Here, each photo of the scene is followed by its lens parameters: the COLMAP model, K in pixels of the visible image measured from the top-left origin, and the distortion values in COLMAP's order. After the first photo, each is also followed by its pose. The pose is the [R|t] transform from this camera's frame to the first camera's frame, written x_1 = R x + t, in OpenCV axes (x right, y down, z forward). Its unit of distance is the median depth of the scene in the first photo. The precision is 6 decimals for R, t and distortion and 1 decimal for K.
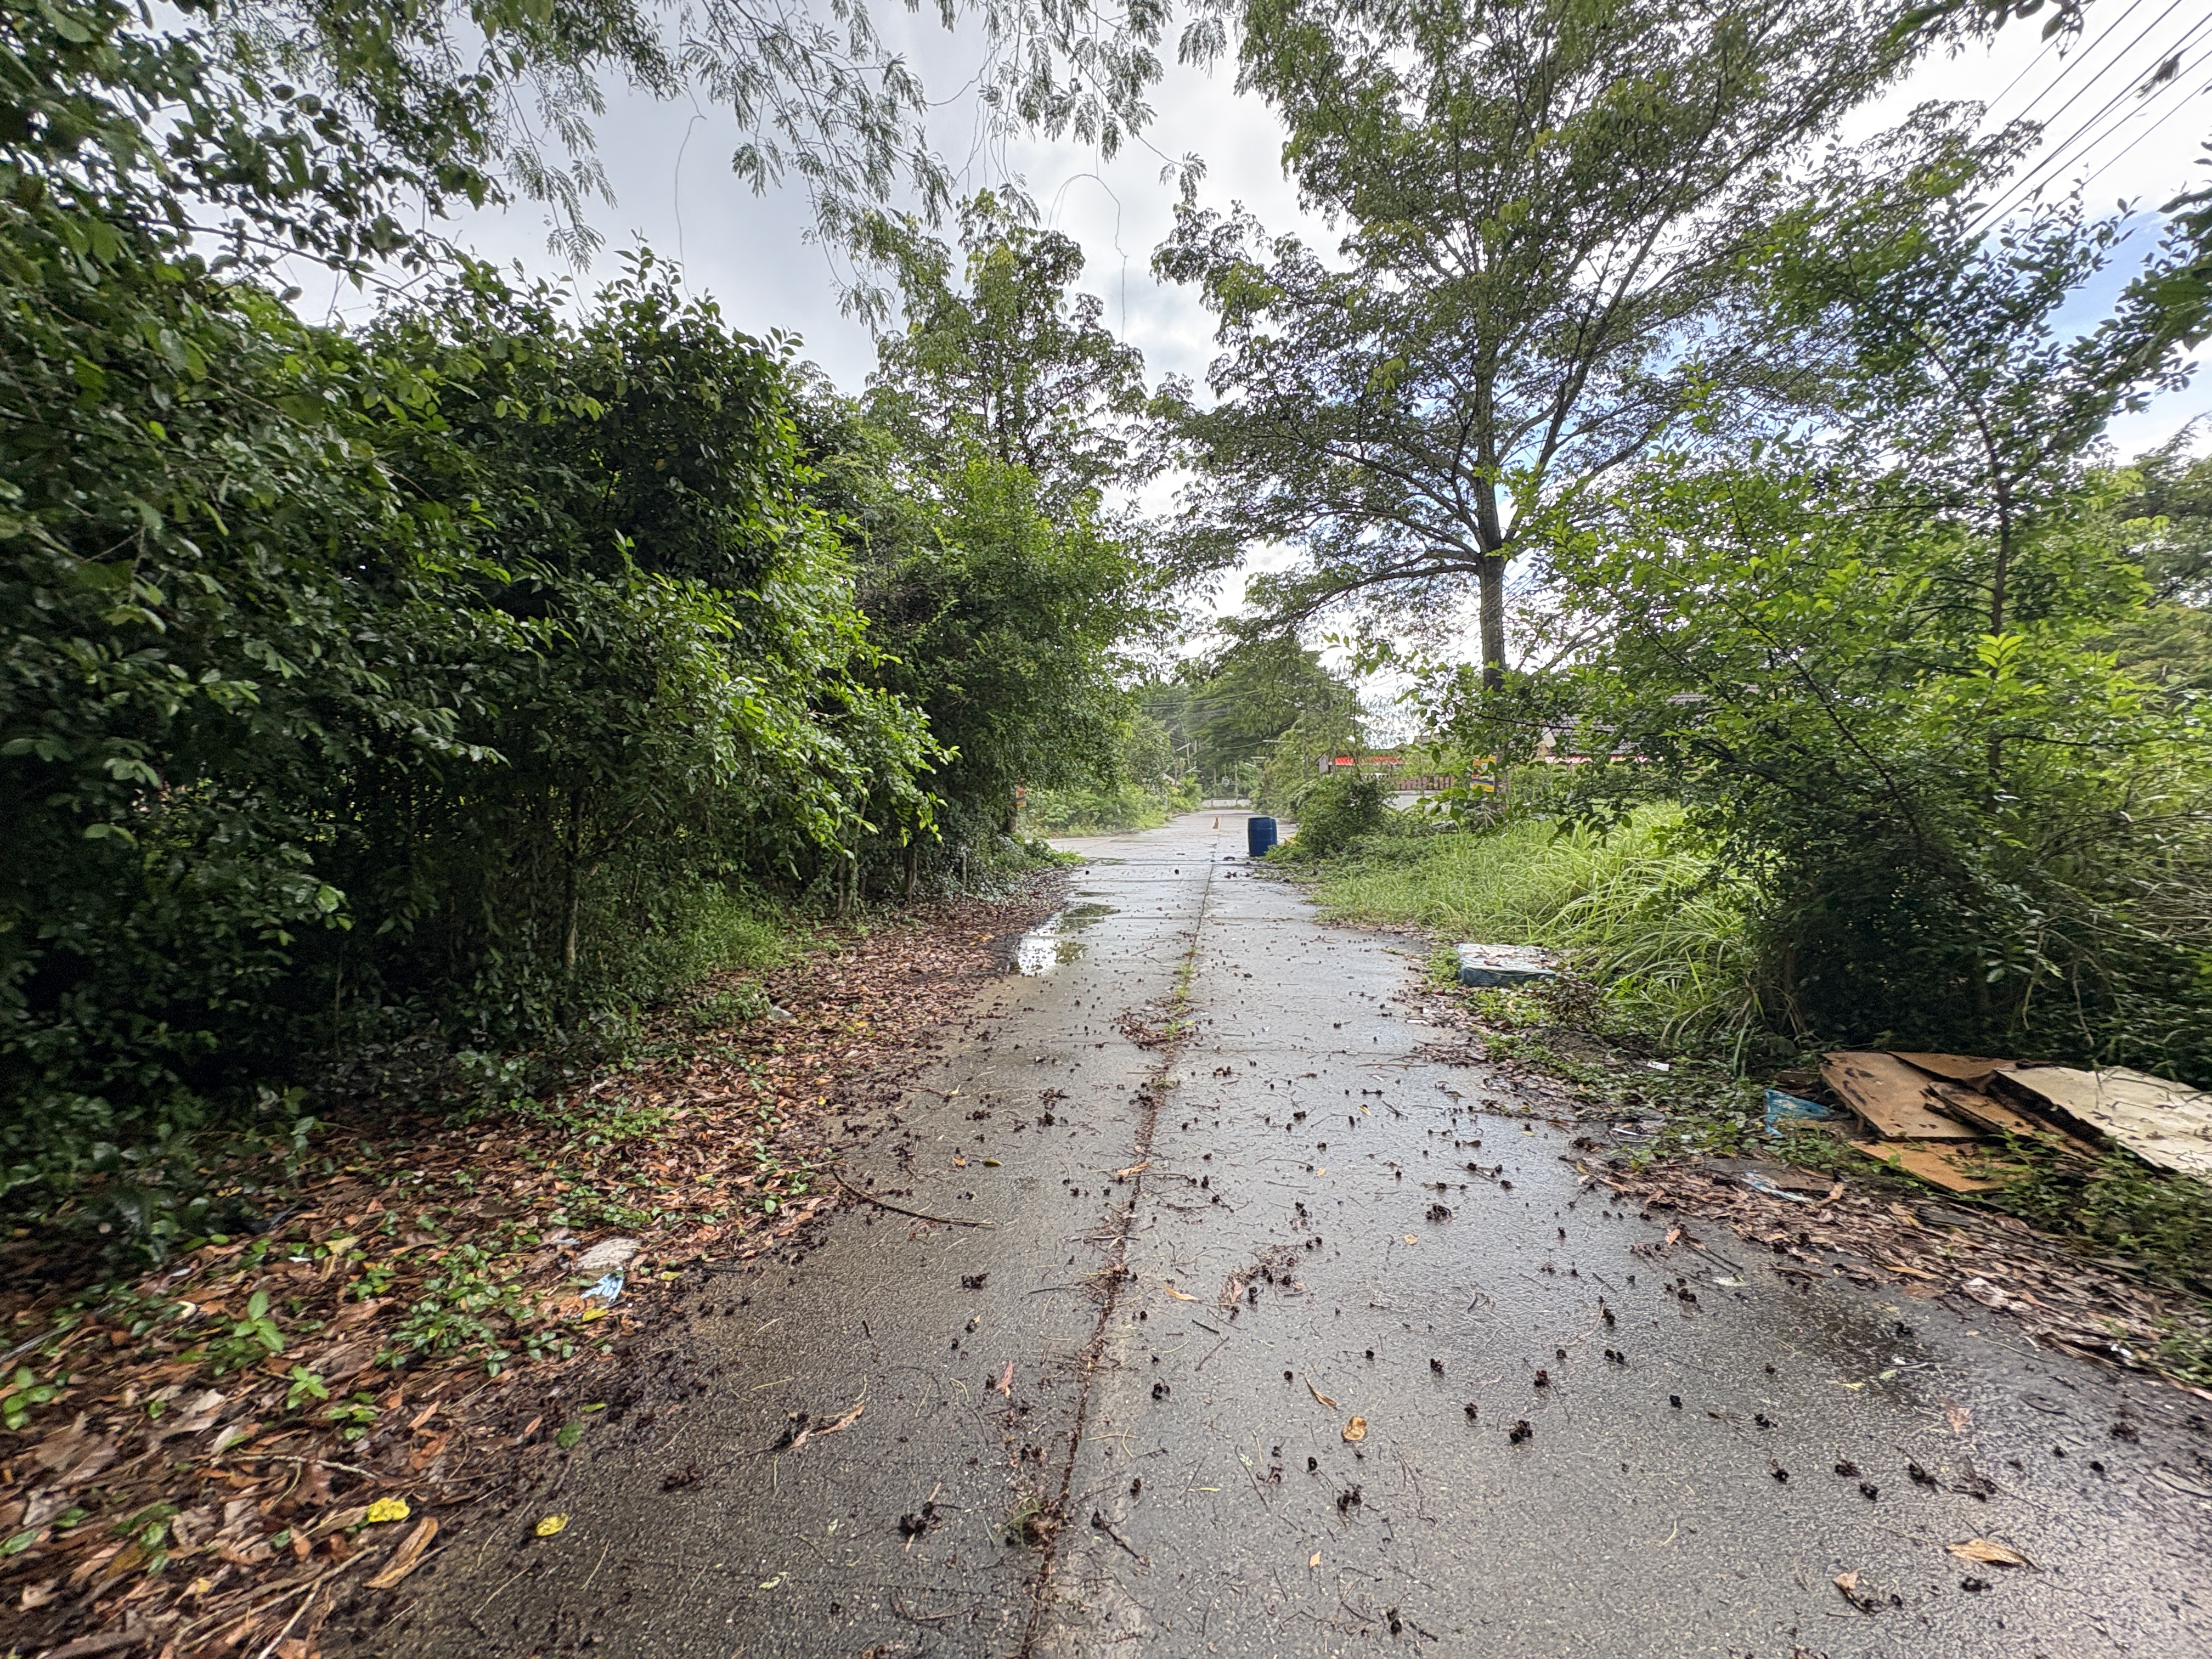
lens RADIAL K [[879.5, 0, 1106.7], [0, 879.5, 829.3], [0, 0, 1]] dist [-0.000799, 0.000220]
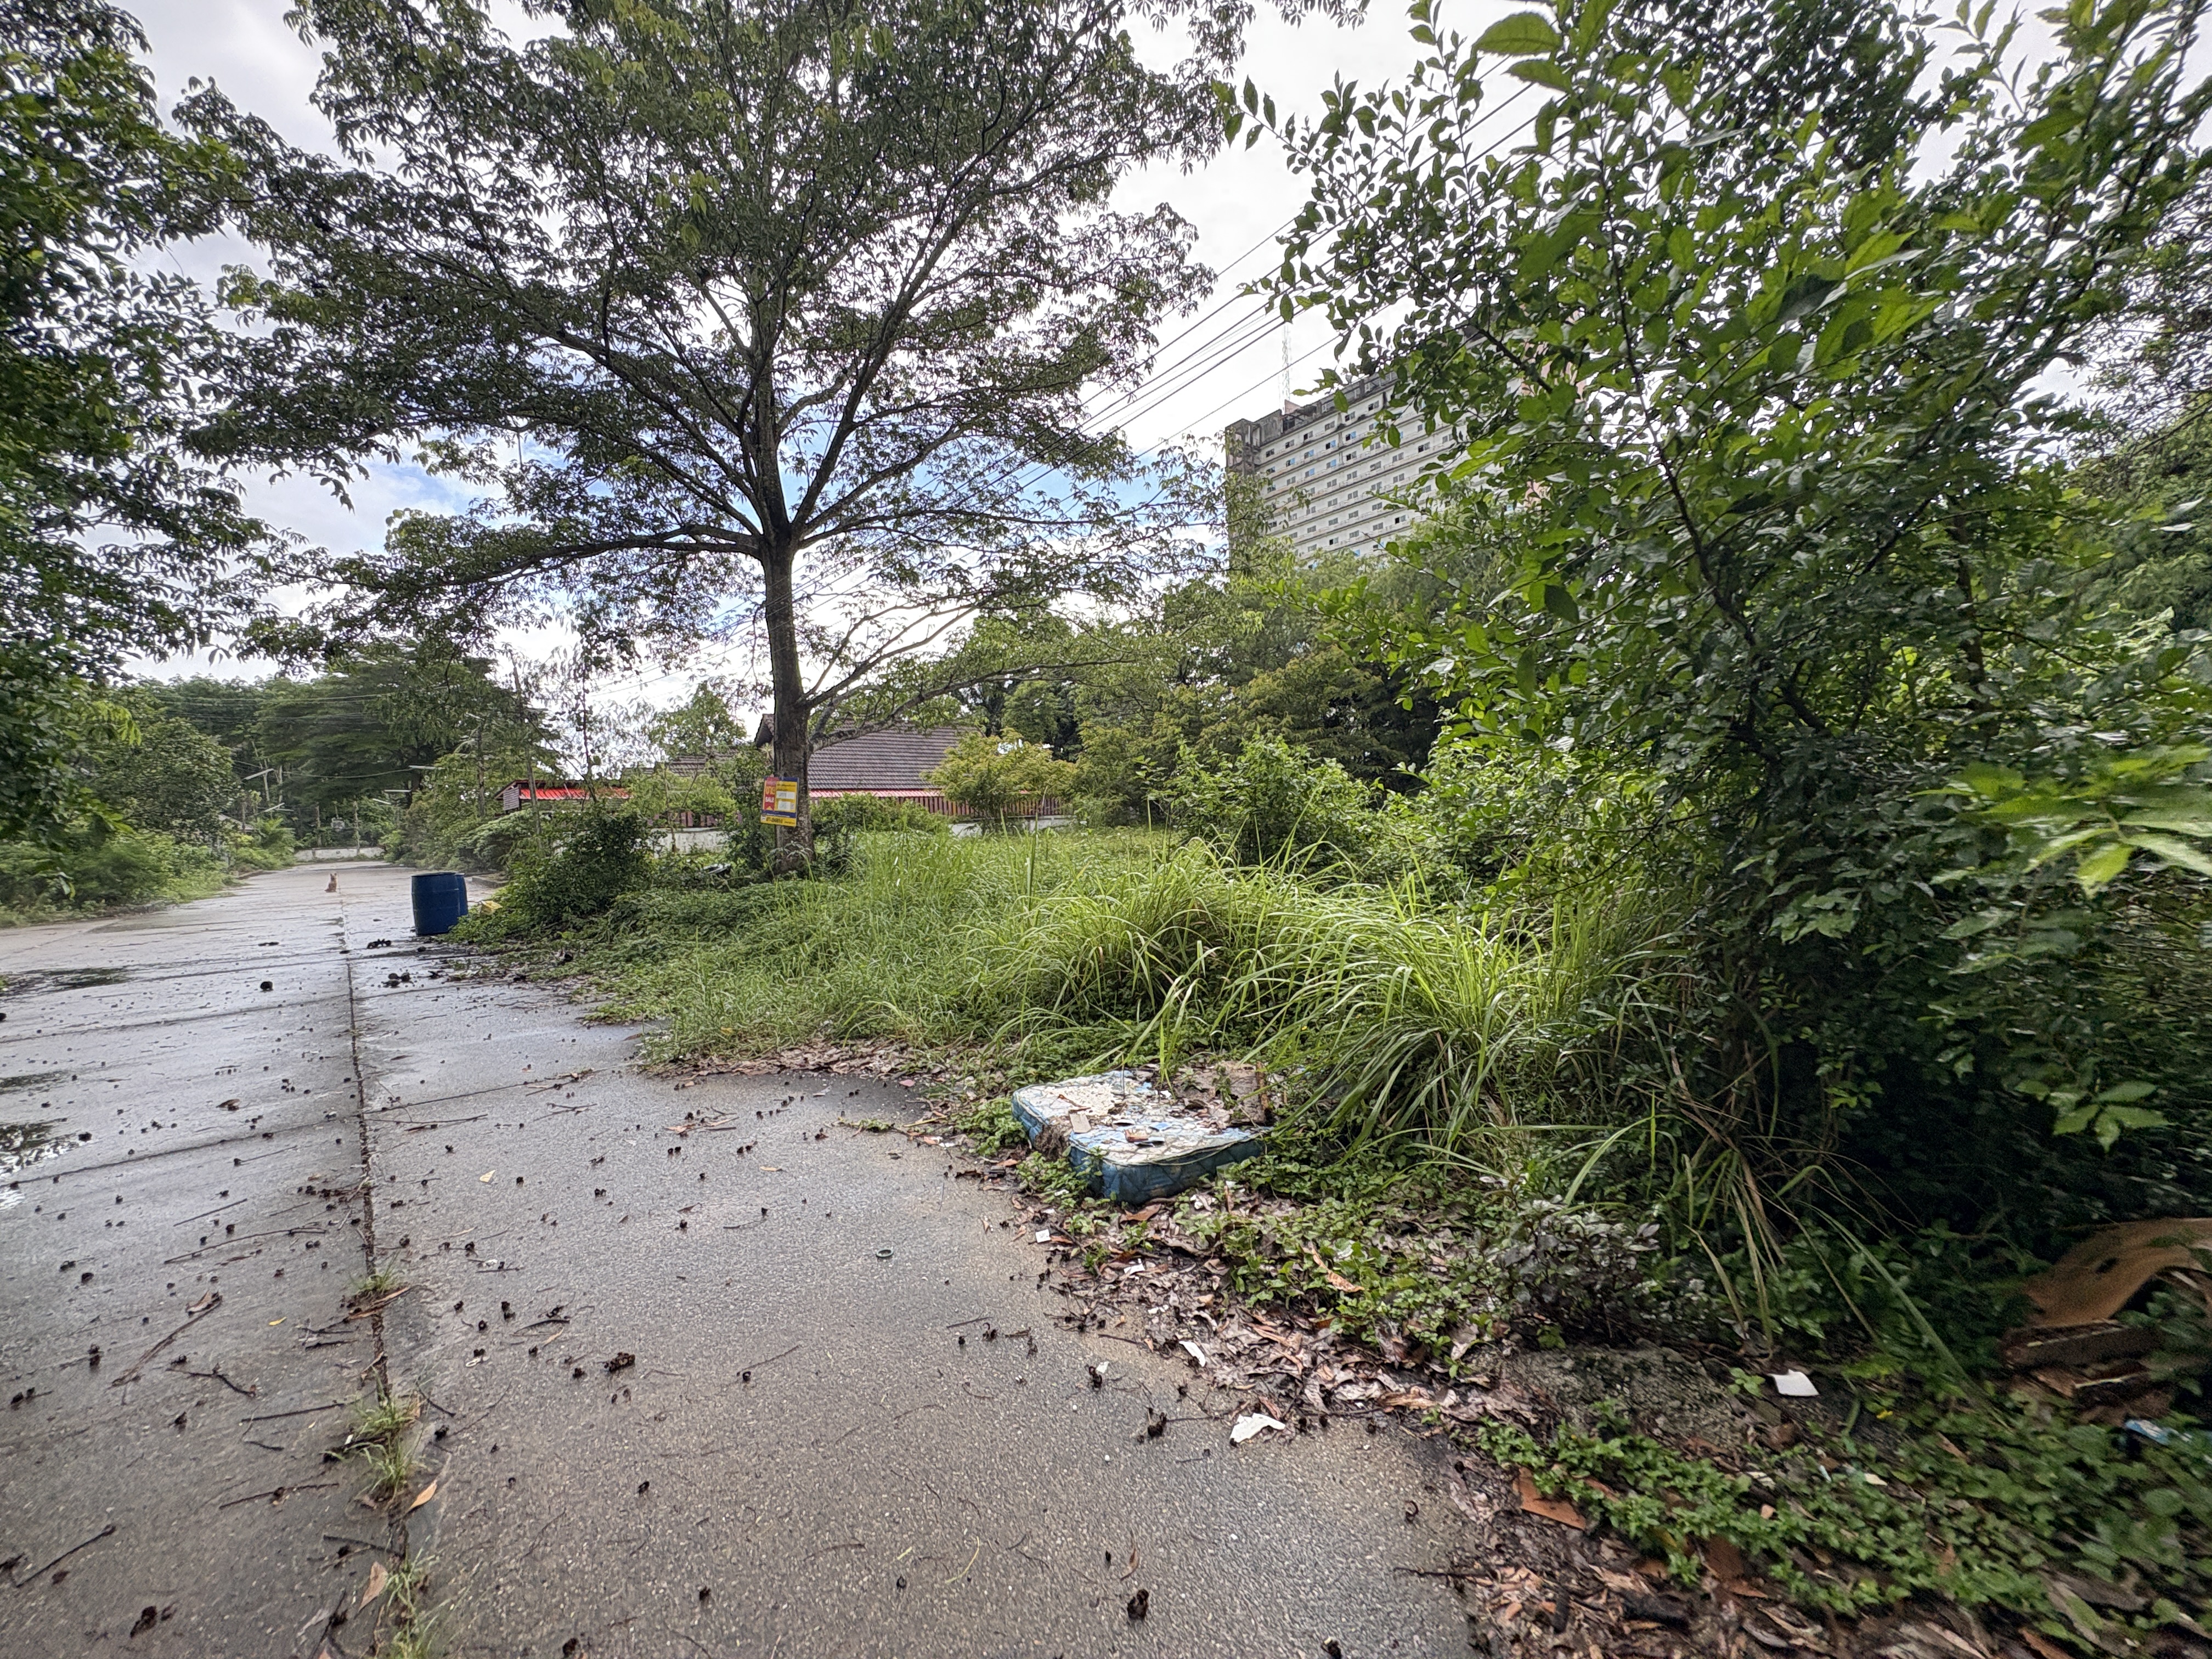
lens RADIAL K [[879.5, 0, 1106.7], [0, 879.5, 829.3], [0, 0, 1]] dist [-0.000799, 0.000220]
pose [[0.656007, -0.019776, 0.754495, 0.010655], [0.053275, 0.998377, -0.020152, -0.005915], [-0.752872, 0.053415, 0.655996, 0.195237]]
